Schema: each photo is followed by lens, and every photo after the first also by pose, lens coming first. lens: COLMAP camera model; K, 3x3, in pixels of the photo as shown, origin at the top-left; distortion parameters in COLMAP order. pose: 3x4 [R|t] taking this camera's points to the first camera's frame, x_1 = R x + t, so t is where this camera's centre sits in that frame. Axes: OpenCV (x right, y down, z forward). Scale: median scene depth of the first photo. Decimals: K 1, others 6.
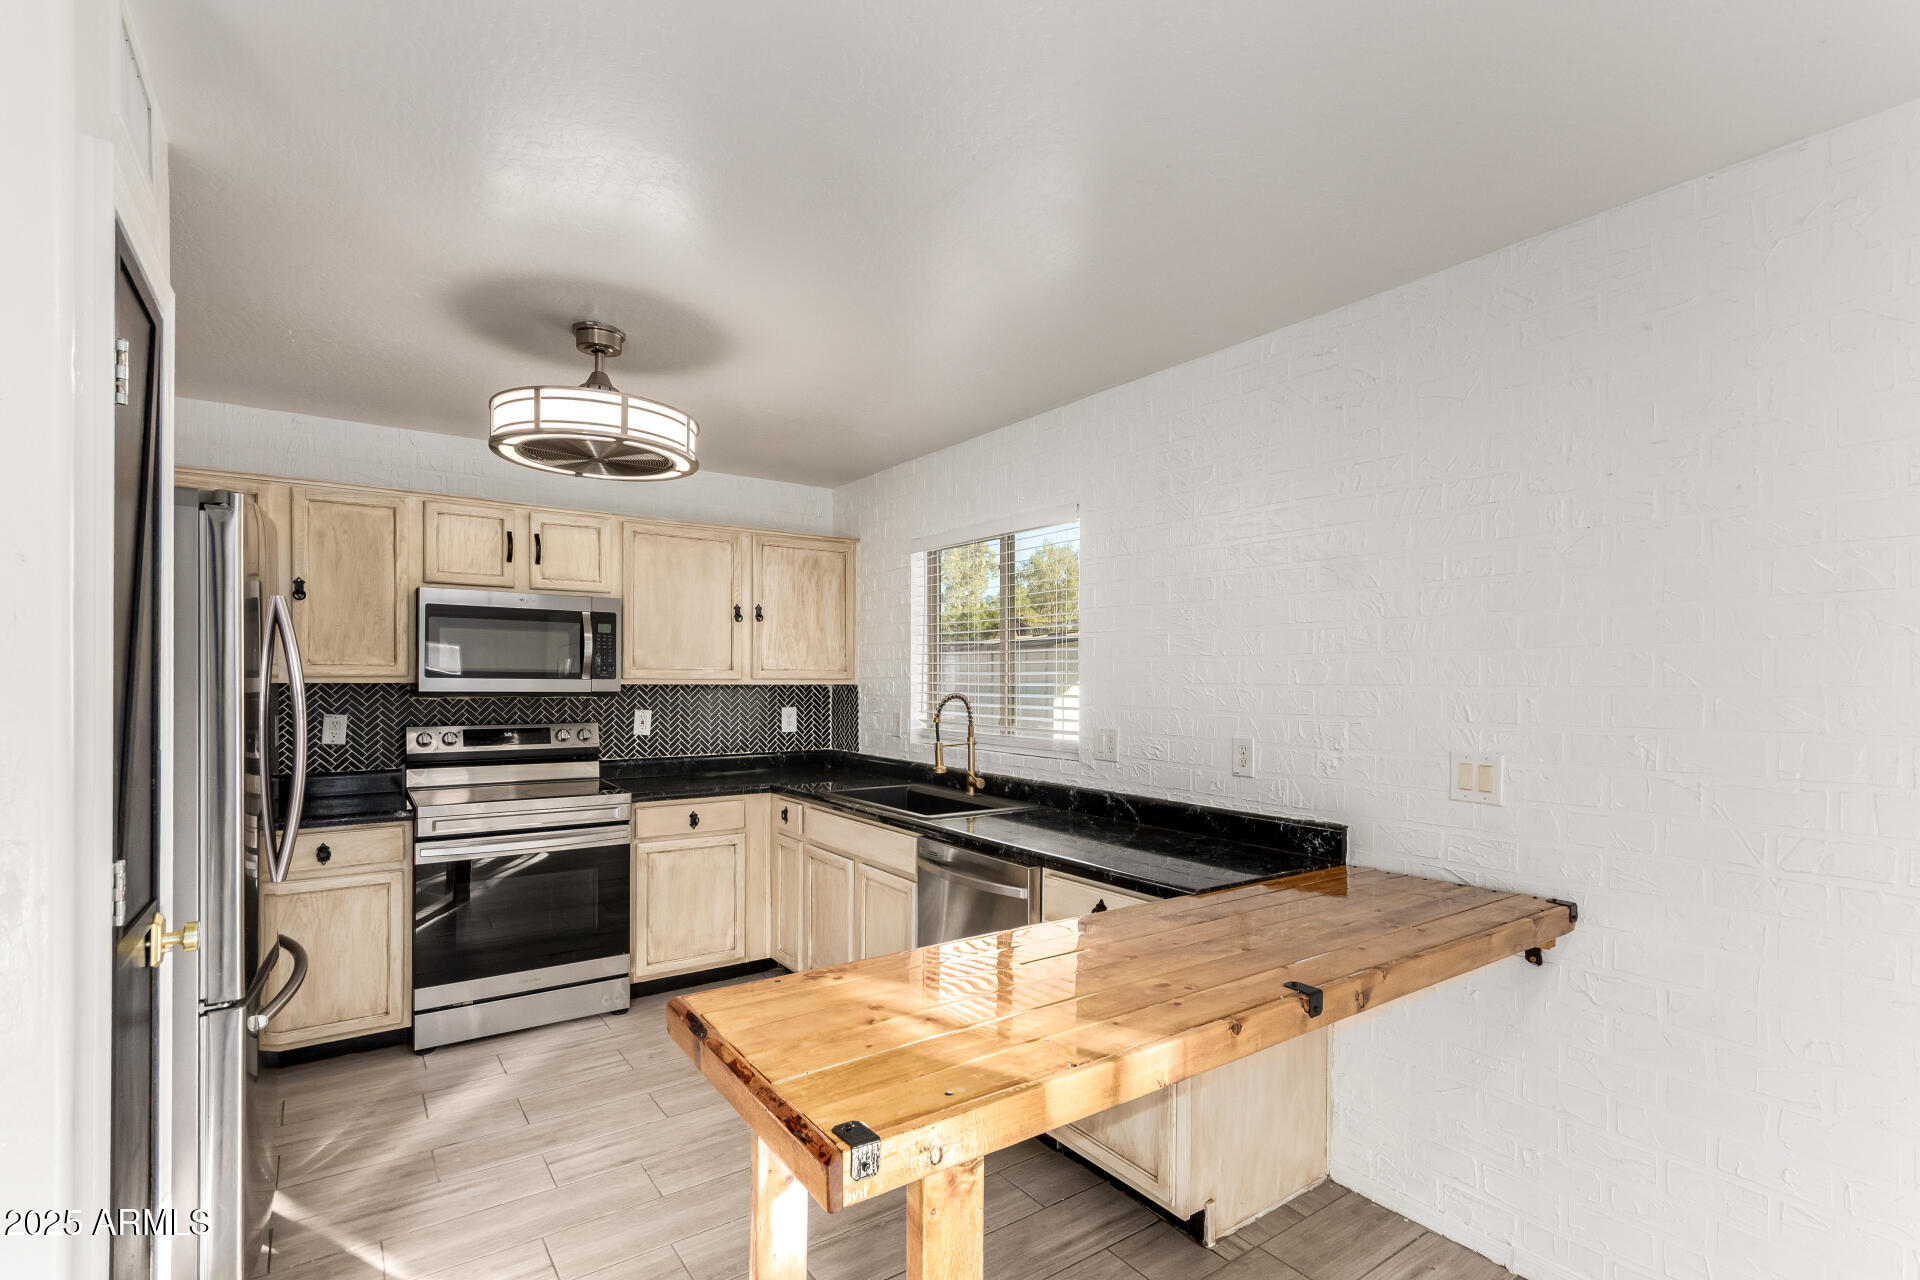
lens RADIAL K [[894.0, 0, 962.0], [0, 894.0, 650.7], [0, 0, 1]] dist [0.008886, 0.000374]
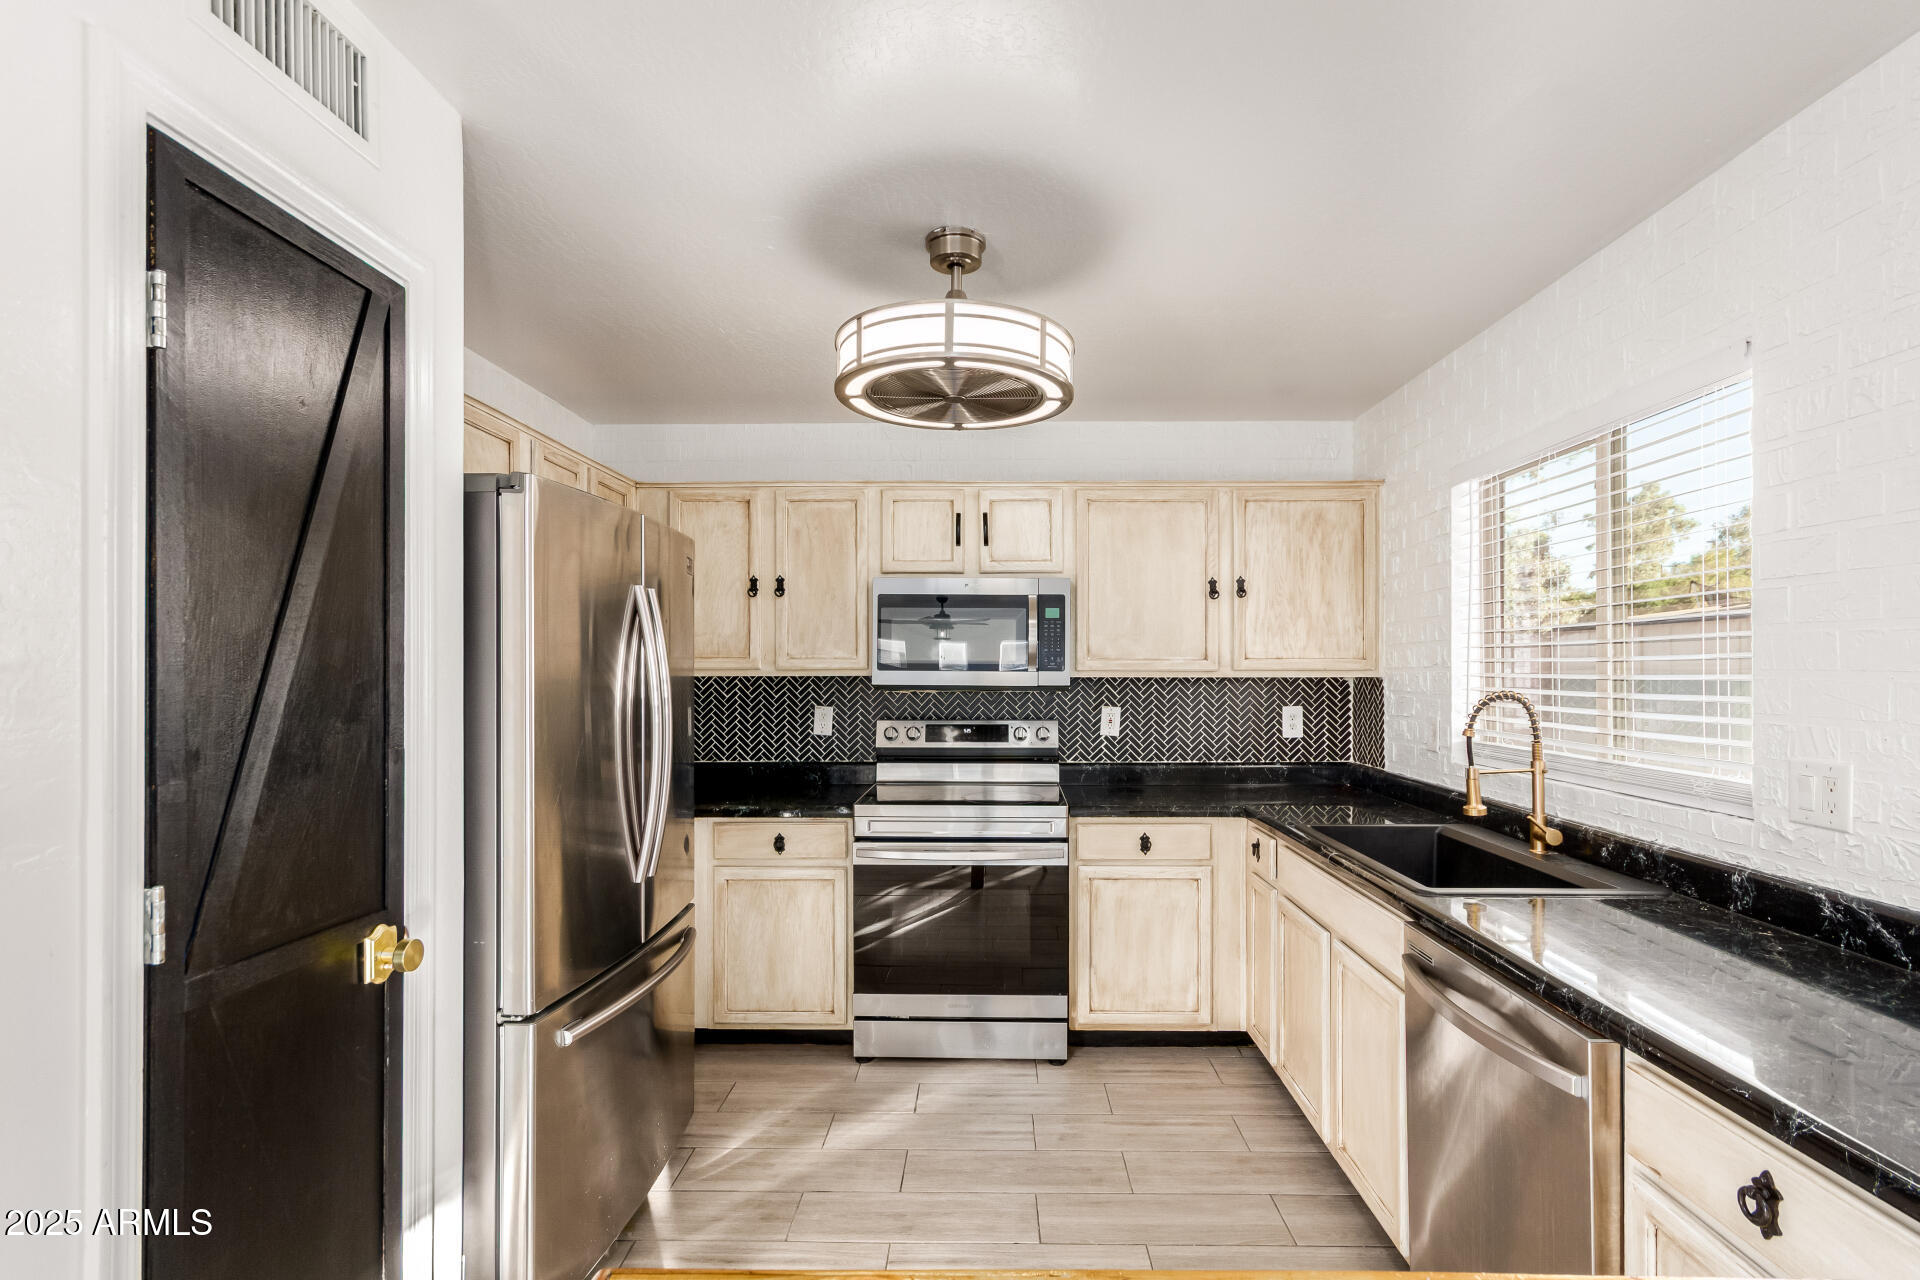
lens RADIAL K [[922.5, 0, 965.2], [0, 922.5, 657.4], [0, 0, 1]] dist [-0.012300, 0.016134]
pose [[0.812403, -0.012892, -0.582954, 0.058351], [0.022650, 0.999699, 0.009456, 0.008202], [0.582656, -0.020886, 0.812450, 0.230627]]
